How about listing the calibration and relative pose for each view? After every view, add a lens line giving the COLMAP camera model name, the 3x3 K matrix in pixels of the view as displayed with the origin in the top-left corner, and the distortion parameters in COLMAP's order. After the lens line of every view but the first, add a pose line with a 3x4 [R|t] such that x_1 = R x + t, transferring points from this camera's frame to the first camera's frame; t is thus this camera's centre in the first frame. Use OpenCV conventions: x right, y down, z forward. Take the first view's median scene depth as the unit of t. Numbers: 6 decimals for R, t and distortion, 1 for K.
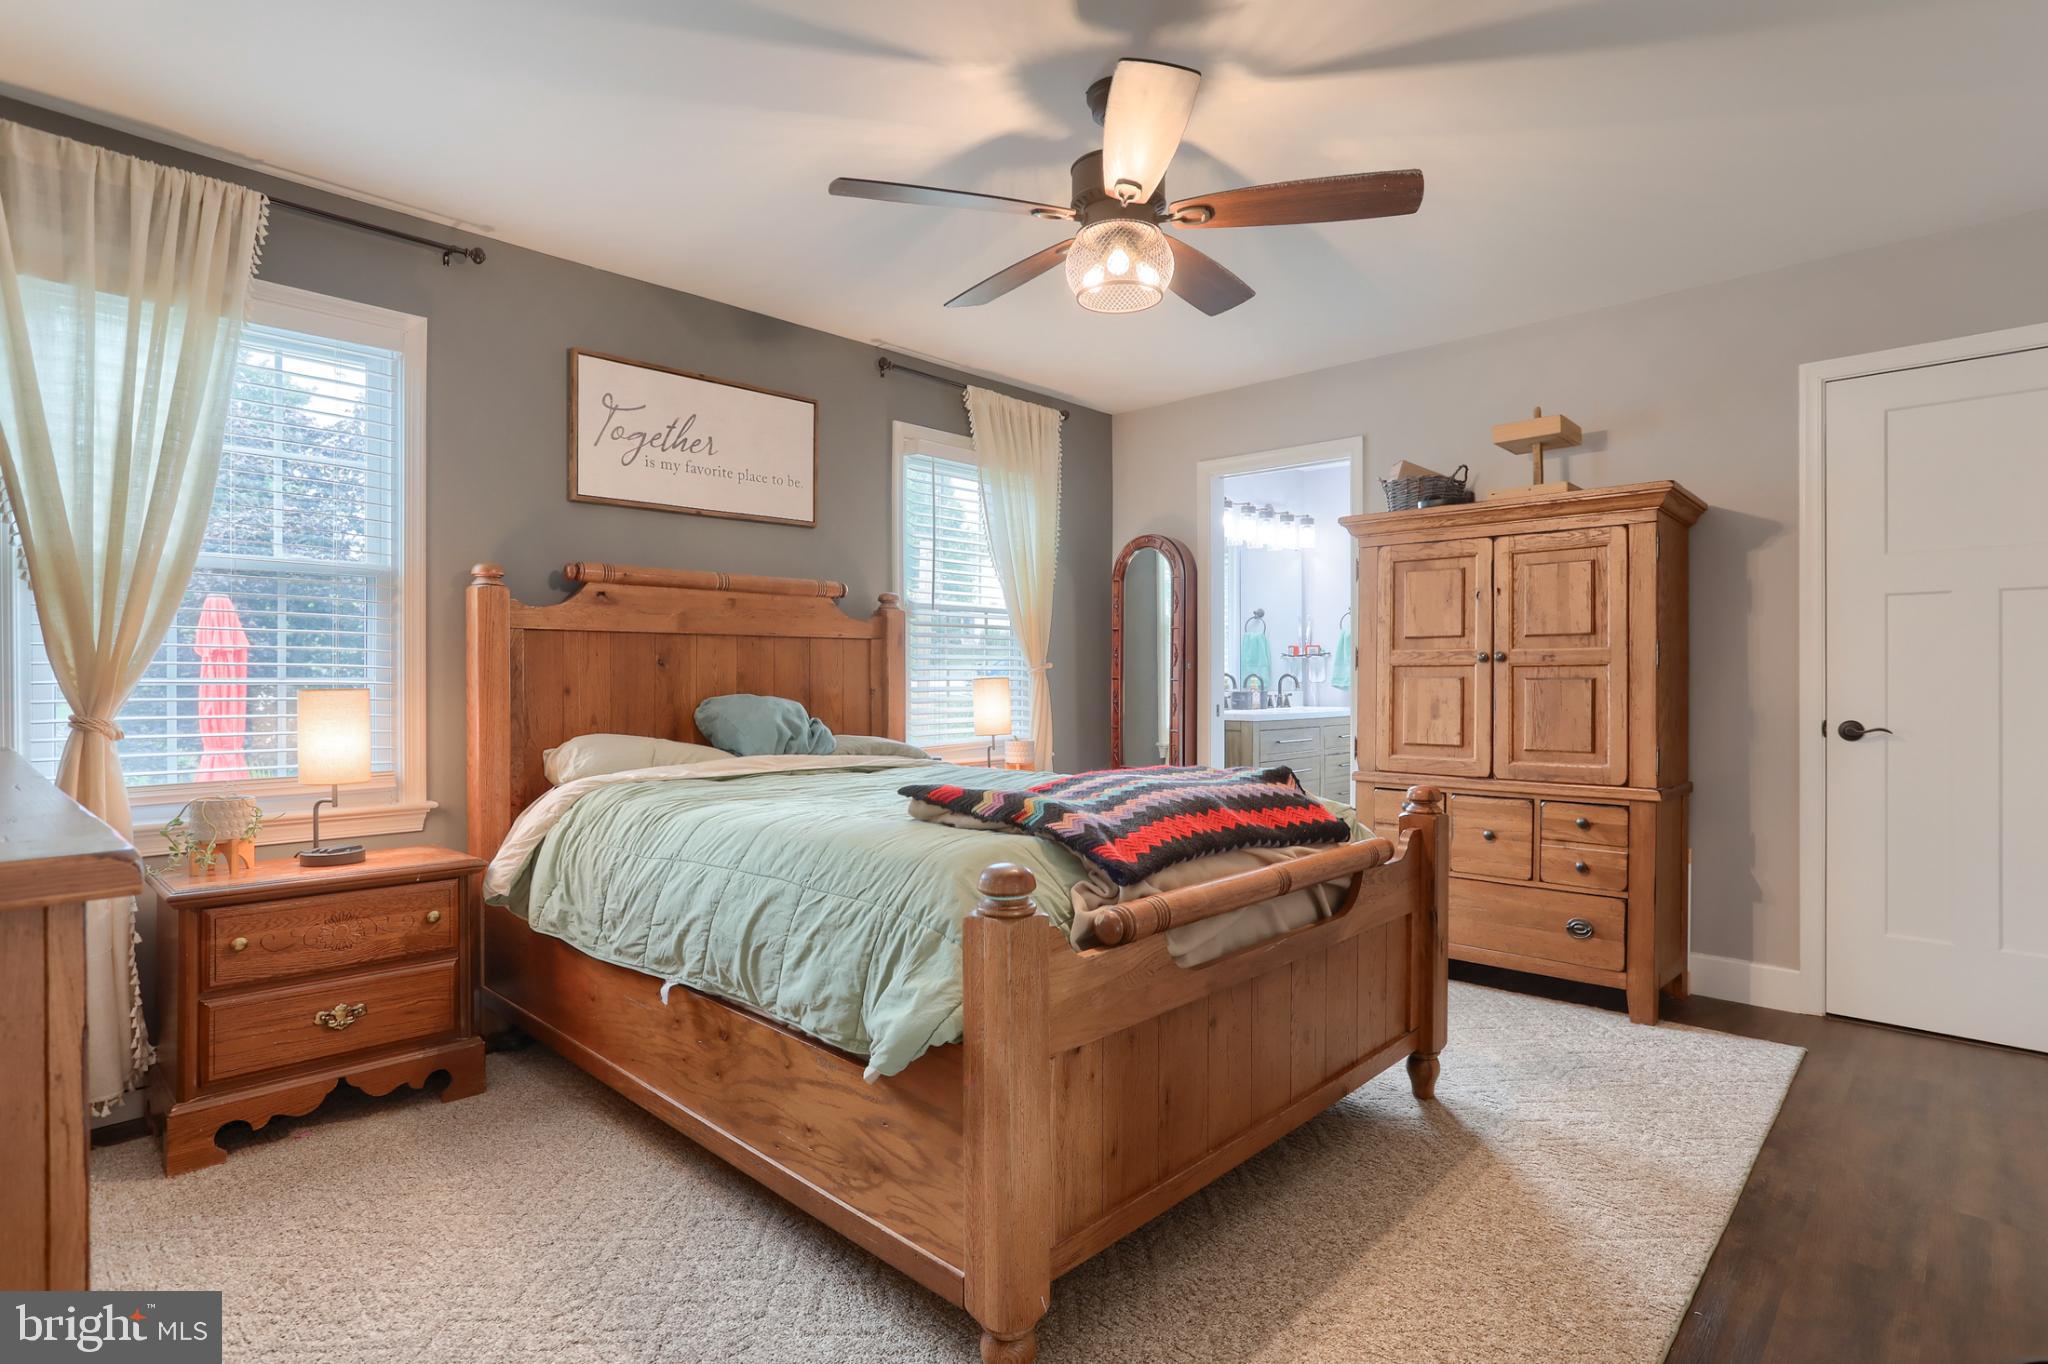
lens RADIAL K [[1053.1, 0, 1017.3], [0, 1053.1, 680.5], [0, 0, 1]] dist [-0.024270, 0.015290]
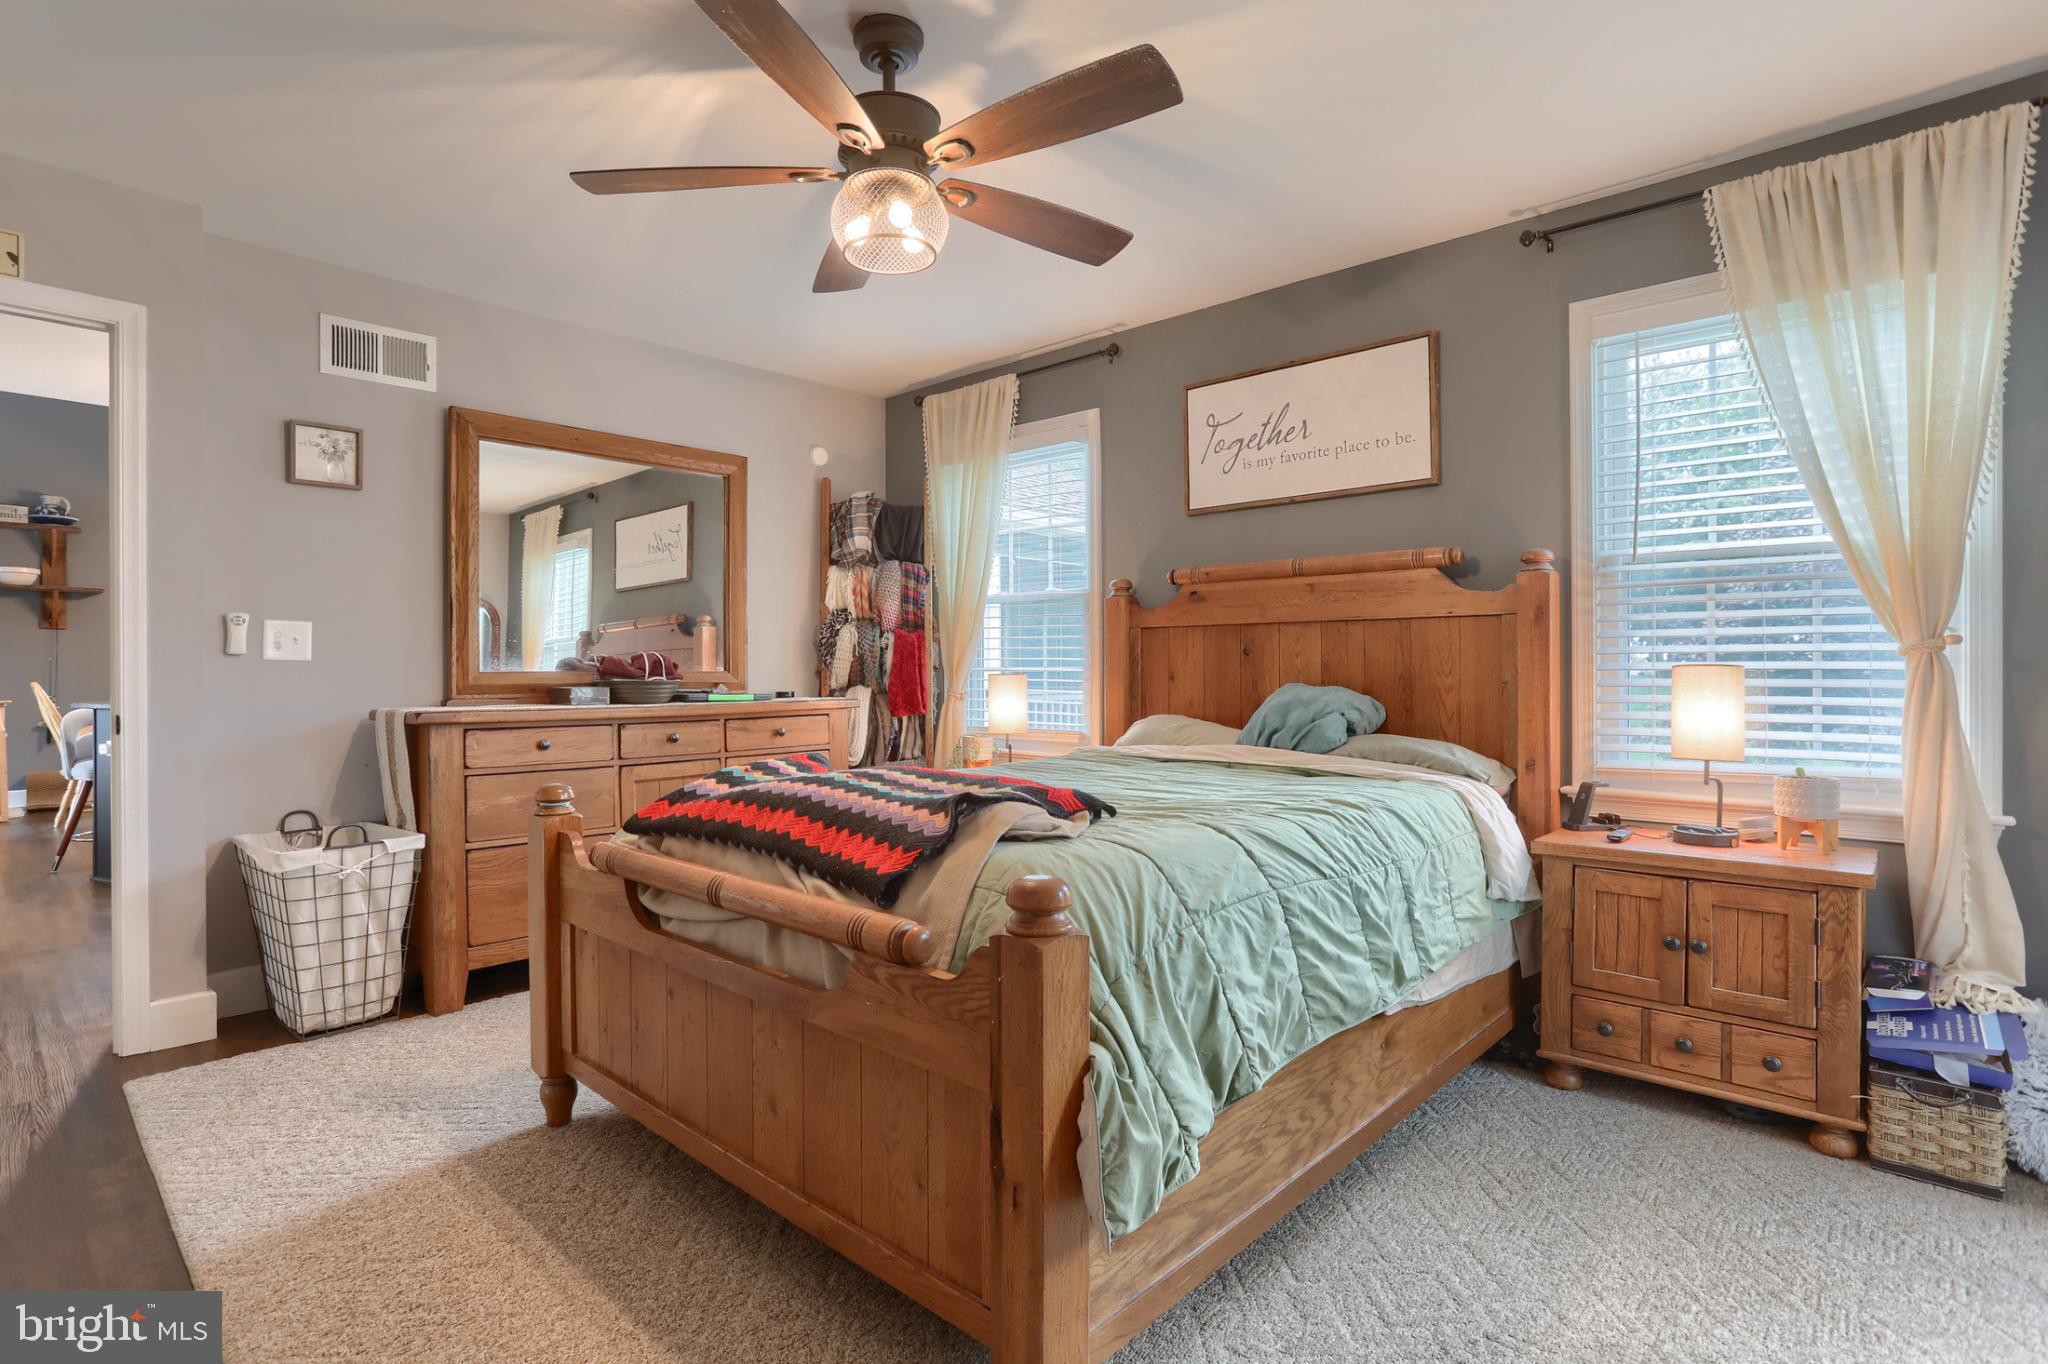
lens RADIAL K [[1053.1, 0, 1026.1], [0, 1053.1, 665.0], [0, 0, 1]] dist [-0.024270, 0.015290]
pose [[0.009963, 0.001903, -0.999949, 0.735100], [0.002522, 0.999995, 0.001928, -0.006879], [0.999947, -0.002541, 0.009958, 0.784811]]
